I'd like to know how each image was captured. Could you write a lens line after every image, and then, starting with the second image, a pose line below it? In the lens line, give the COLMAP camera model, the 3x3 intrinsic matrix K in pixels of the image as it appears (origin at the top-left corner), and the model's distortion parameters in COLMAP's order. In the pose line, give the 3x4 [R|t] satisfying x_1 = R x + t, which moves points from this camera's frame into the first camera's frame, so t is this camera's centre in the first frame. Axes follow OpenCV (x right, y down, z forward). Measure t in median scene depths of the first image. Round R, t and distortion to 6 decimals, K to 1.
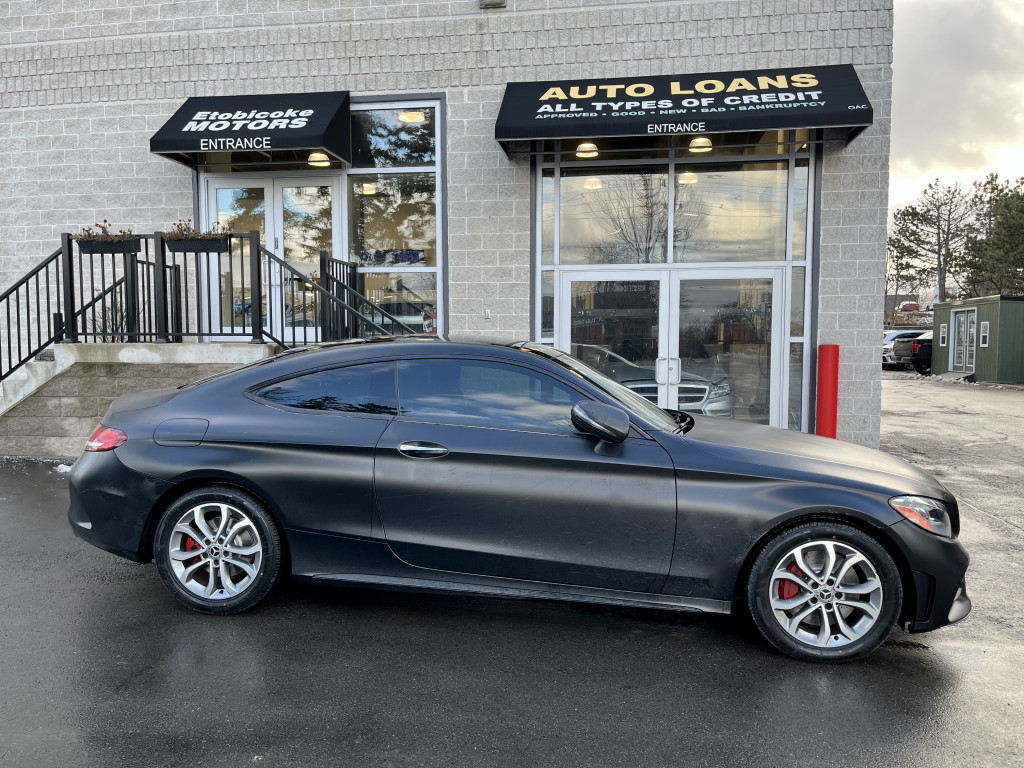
lens RADIAL K [[771.3, 0, 513.6], [0, 771.3, 391.9], [0, 0, 1]] dist [0.050214, -0.070431]
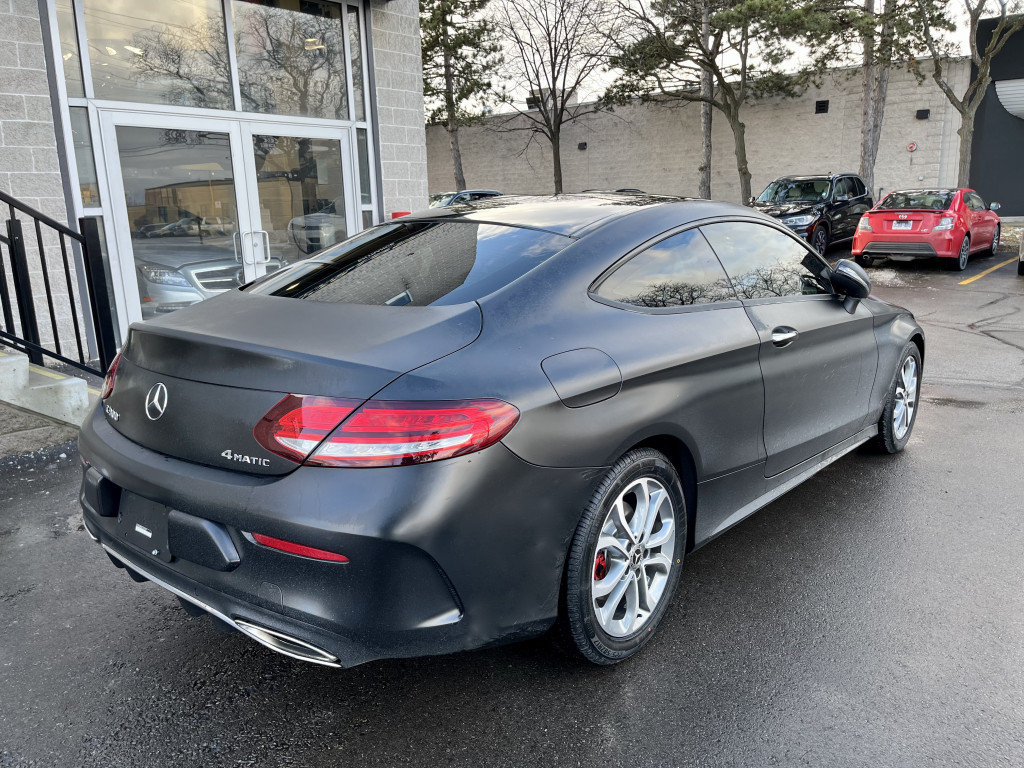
lens RADIAL K [[771.3, 0, 508.6], [0, 771.3, 389.8], [0, 0, 1]] dist [0.050214, -0.070431]
pose [[0.558621, -0.200431, 0.804841, -0.345344], [0.073220, 0.978491, 0.192856, -0.017406], [-0.826185, -0.048803, 0.561282, 0.289369]]
